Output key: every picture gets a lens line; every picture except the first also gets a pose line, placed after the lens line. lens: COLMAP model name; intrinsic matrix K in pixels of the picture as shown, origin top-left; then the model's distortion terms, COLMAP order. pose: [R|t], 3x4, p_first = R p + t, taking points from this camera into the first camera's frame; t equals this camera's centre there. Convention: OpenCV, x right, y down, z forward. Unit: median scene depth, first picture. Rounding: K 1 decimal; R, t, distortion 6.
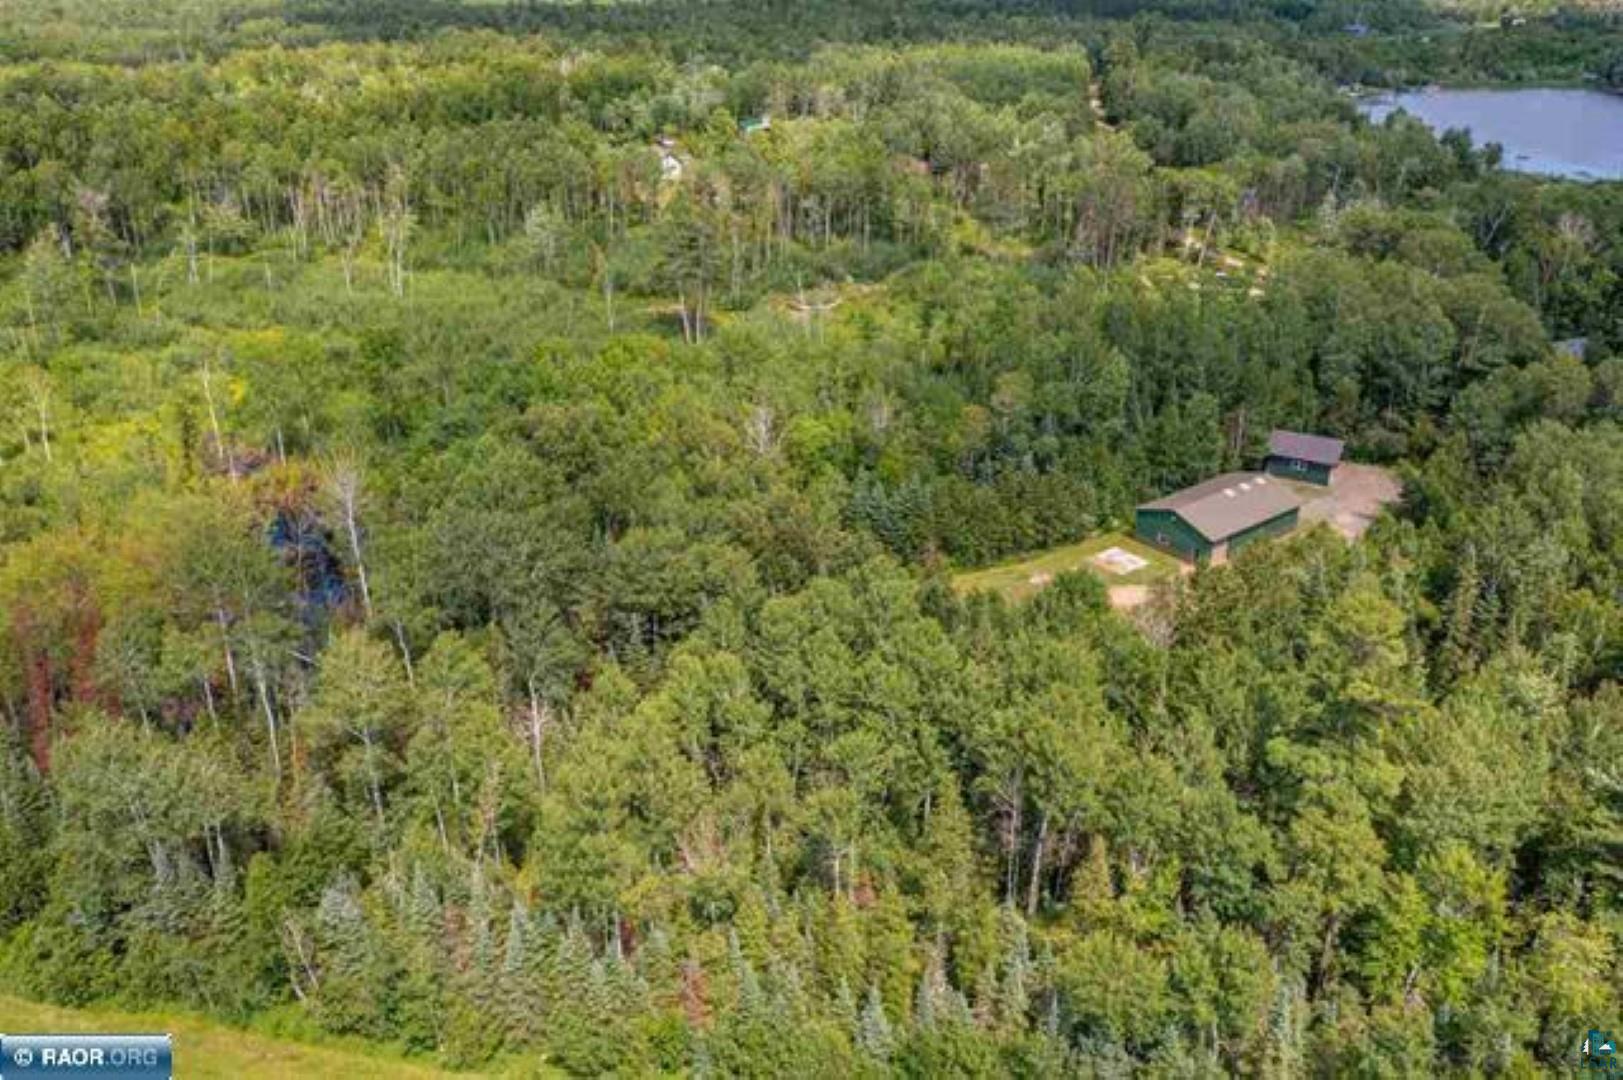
lens RADIAL K [[1218.1, 0, 811.5], [0, 1218.1, 540.0], [0, 0, 1]] dist [-0.004631, 0.000746]
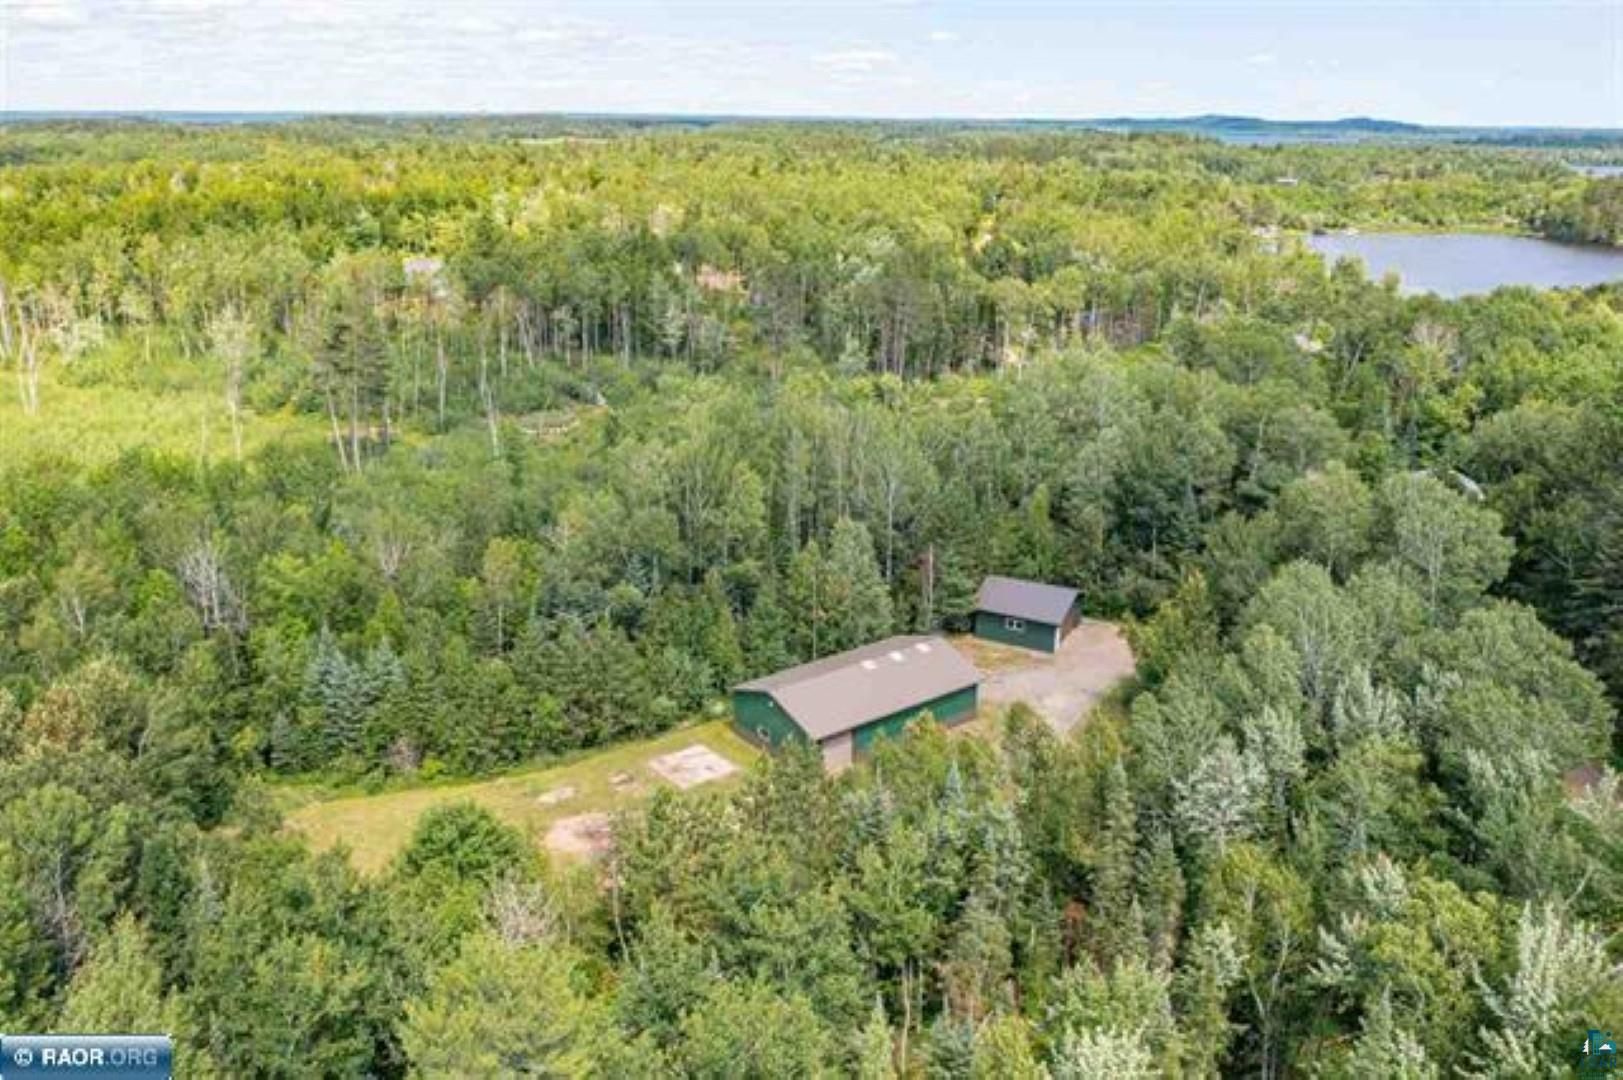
lens RADIAL K [[1218.1, 0, 811.5], [0, 1218.1, 540.0], [0, 0, 1]] dist [-0.004631, 0.000746]
pose [[0.999941, 0.002781, 0.010524, 0.261769], [-0.001462, 0.992362, -0.123353, -0.020674], [-0.010786, 0.123330, 0.992307, 0.261468]]
